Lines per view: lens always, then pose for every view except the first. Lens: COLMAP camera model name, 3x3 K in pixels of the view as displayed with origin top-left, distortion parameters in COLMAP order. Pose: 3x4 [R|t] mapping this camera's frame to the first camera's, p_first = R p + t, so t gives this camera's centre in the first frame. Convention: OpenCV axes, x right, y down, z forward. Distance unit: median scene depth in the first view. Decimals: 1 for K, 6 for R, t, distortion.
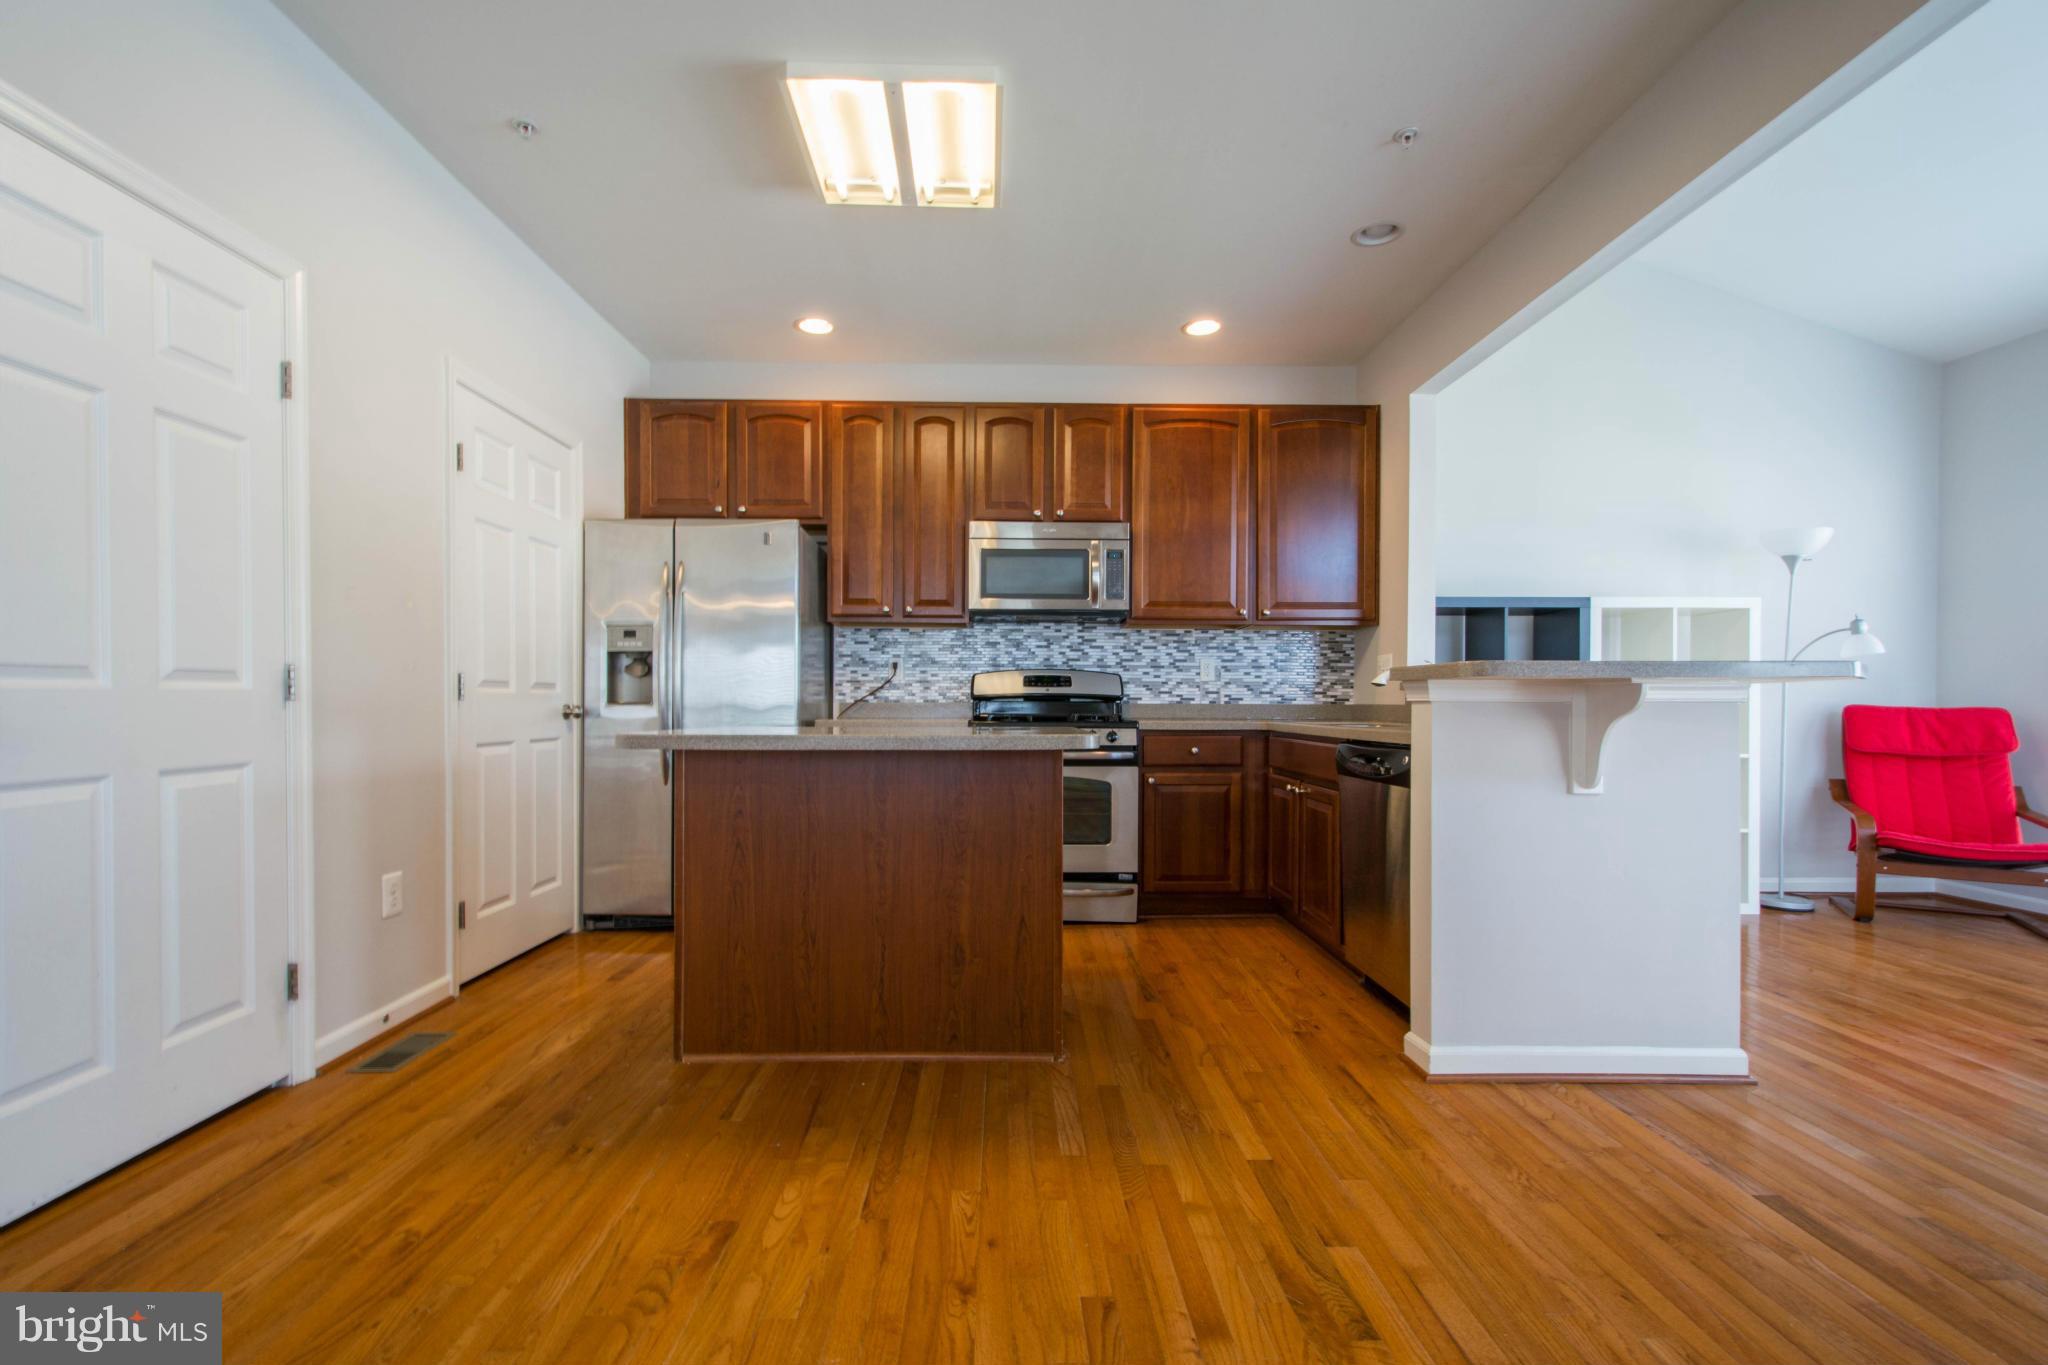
lens RADIAL K [[905.8, 0, 1012.6], [0, 905.8, 709.6], [0, 0, 1]] dist [0.003738, 0.000343]
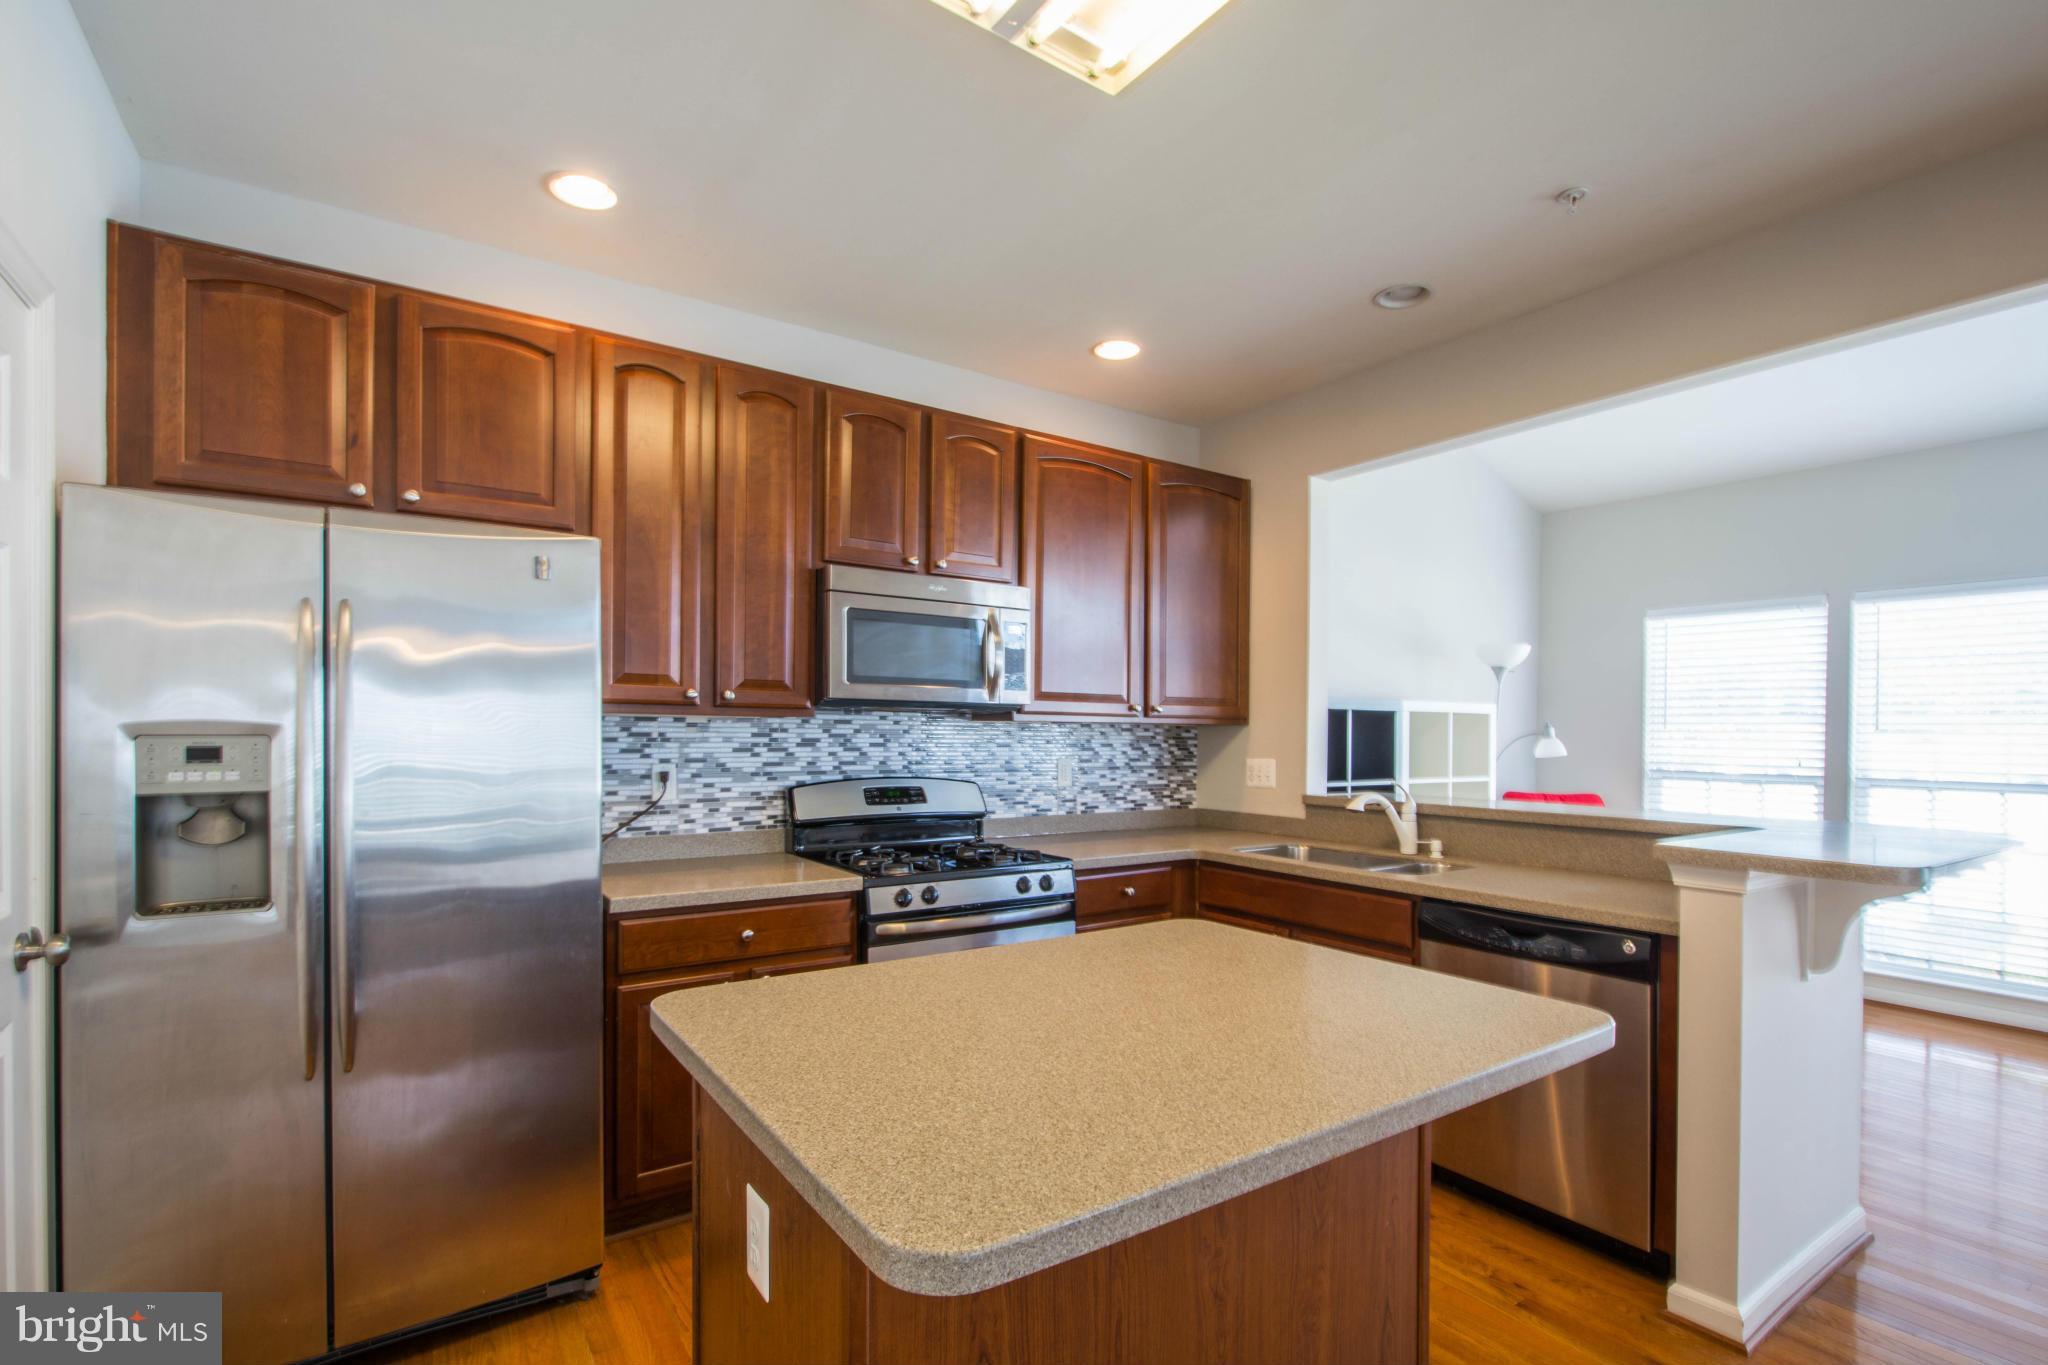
lens RADIAL K [[939.0, 0, 1016.5], [0, 939.0, 741.2], [0, 0, 1]] dist [-0.008215, 0.000364]
pose [[0.835161, -0.002157, 0.550002, -0.303317], [-0.000402, 0.999990, 0.004533, -0.081920], [-0.550006, -0.004007, 0.835151, 0.354026]]
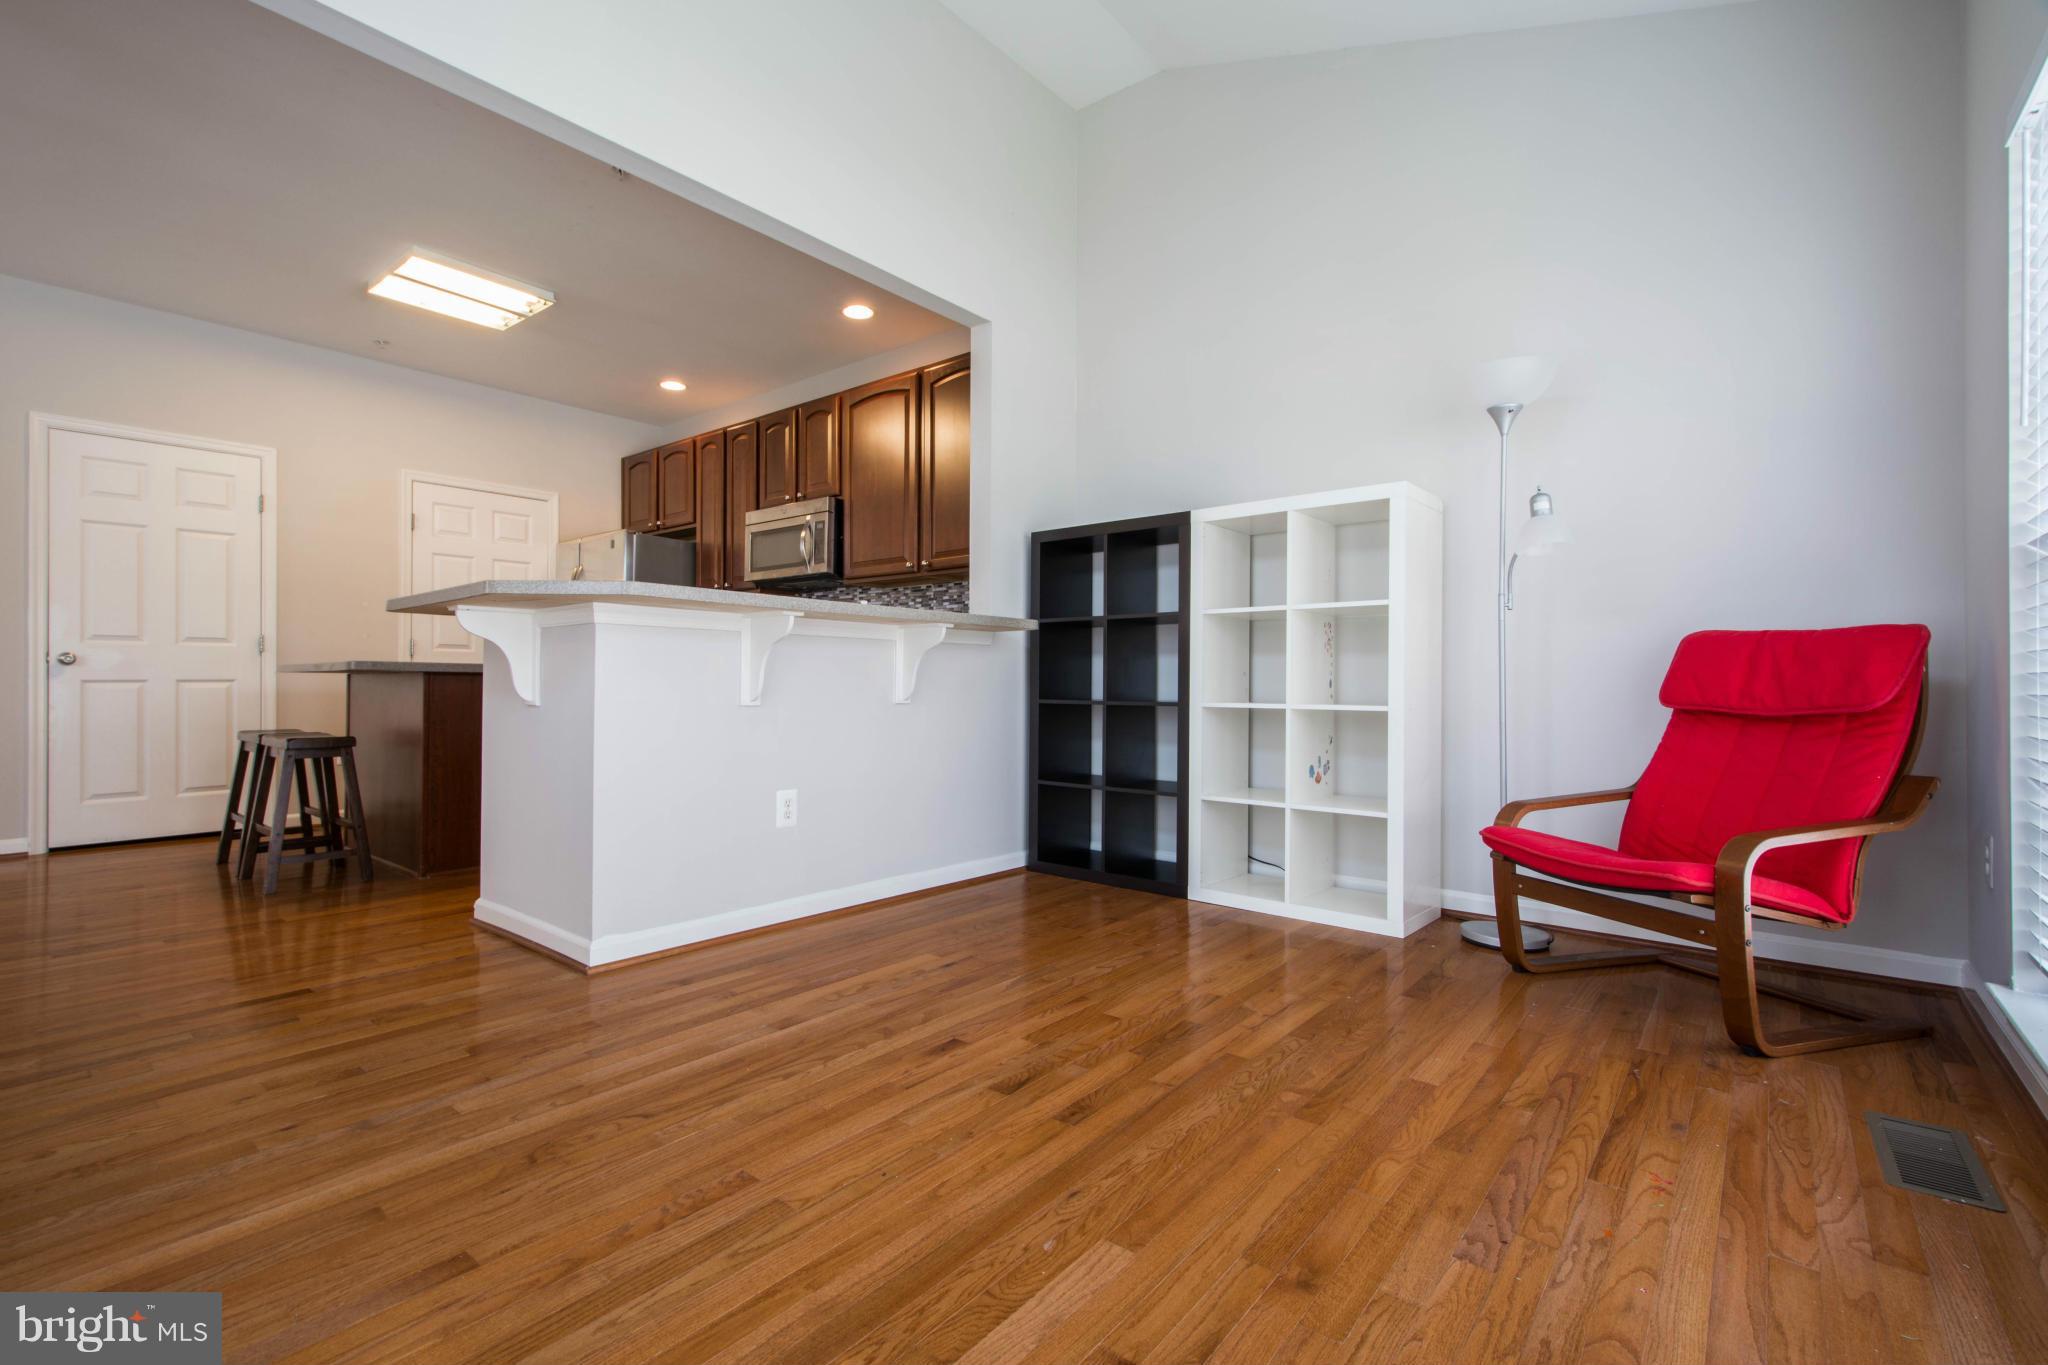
lens RADIAL K [[914.0, 0, 1005.0], [0, 914.0, 681.9], [0, 0, 1]] dist [0.006343, 0.000232]
pose [[0.757840, -0.002946, -0.652434, 1.040473], [-0.004275, 0.999946, -0.009480, 0.038354], [0.652426, 0.009974, 0.757787, 0.268086]]
